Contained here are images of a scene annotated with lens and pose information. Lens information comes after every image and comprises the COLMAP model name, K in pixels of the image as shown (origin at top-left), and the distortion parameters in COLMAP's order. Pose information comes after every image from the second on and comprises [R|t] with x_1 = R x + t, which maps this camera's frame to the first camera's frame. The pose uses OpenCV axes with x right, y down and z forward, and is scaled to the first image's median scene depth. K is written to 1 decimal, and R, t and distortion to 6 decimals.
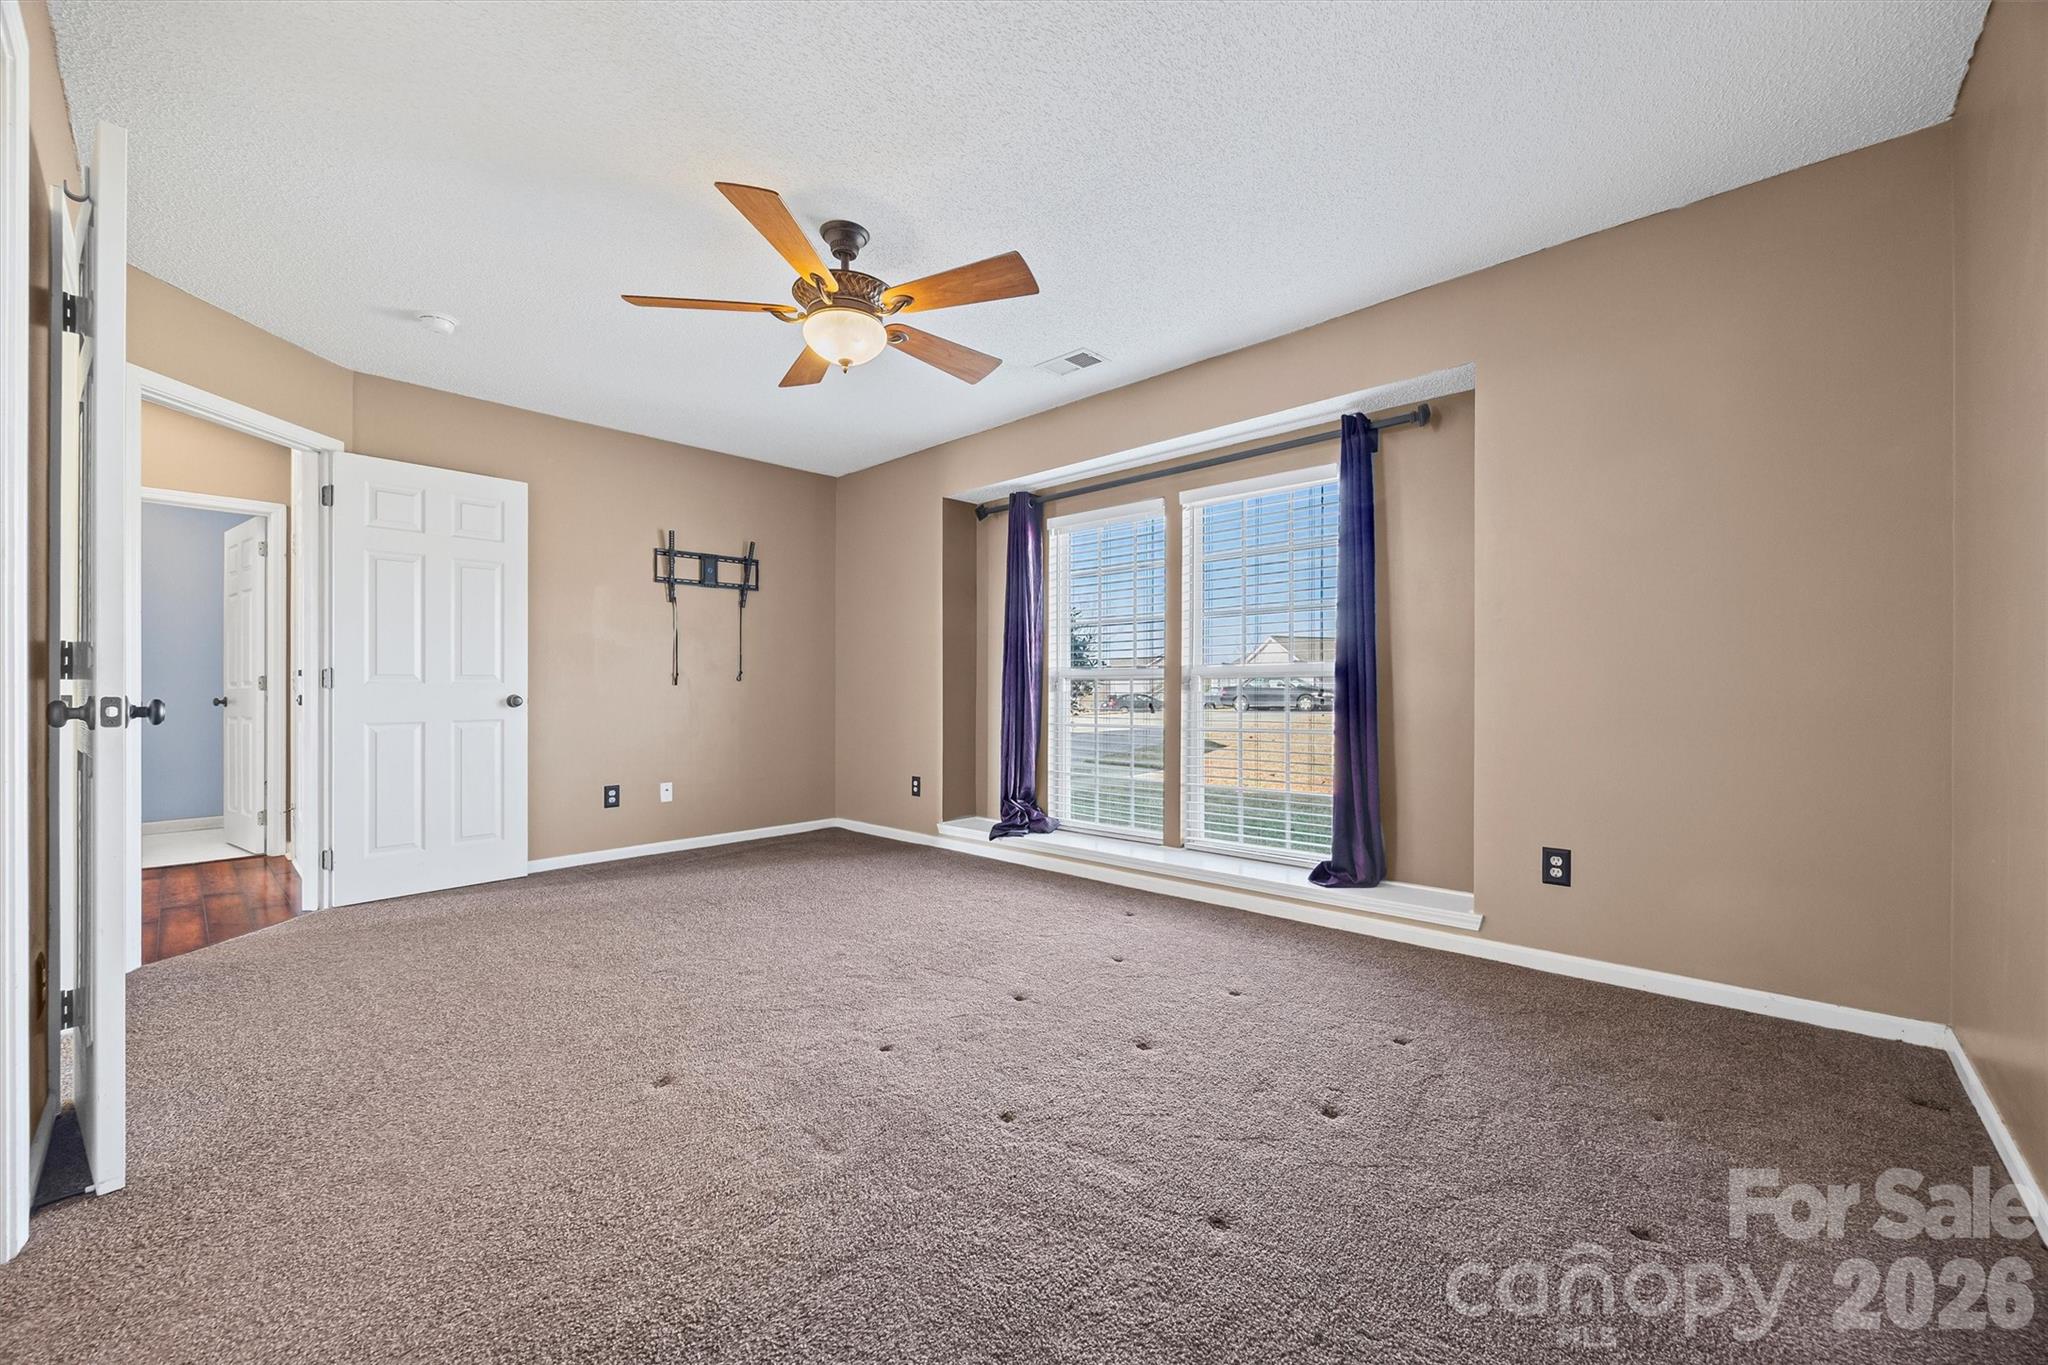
lens RADIAL K [[792.3, 0, 1029.2], [0, 792.3, 693.0], [0, 0, 1]] dist [0.000792, 0.000068]
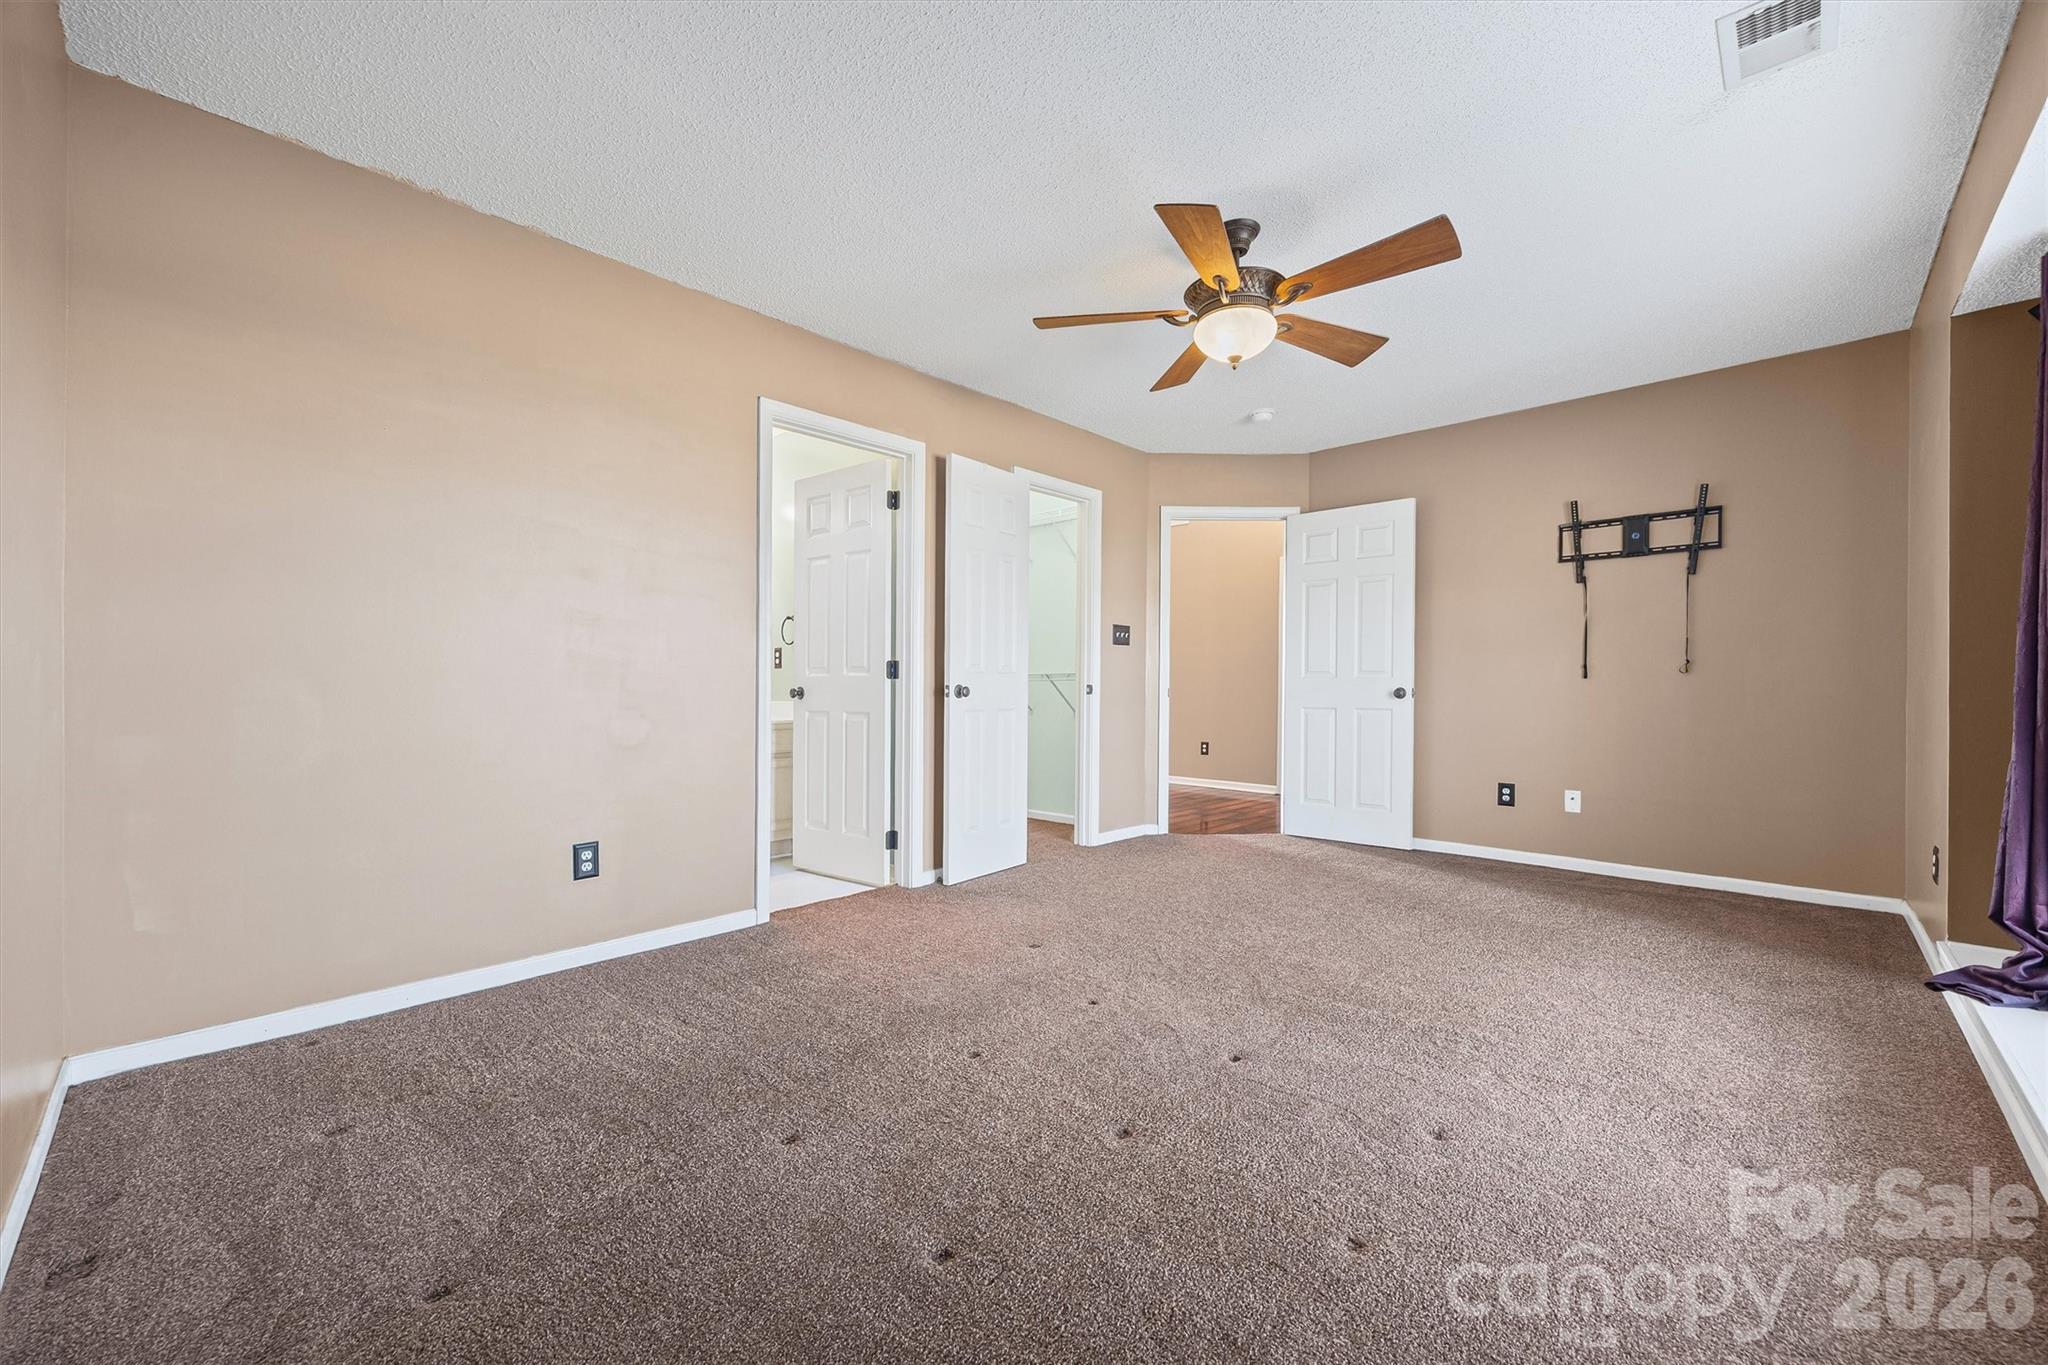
lens RADIAL K [[806.8, 0, 1030.3], [0, 806.8, 682.1], [0, 0, 1]] dist [0.000358, 0.000357]
pose [[-0.010624, 0.004565, -0.999933, 0.438256], [-0.005359, 0.999975, 0.004622, -0.007315], [0.999929, 0.005408, -0.010599, 0.411951]]
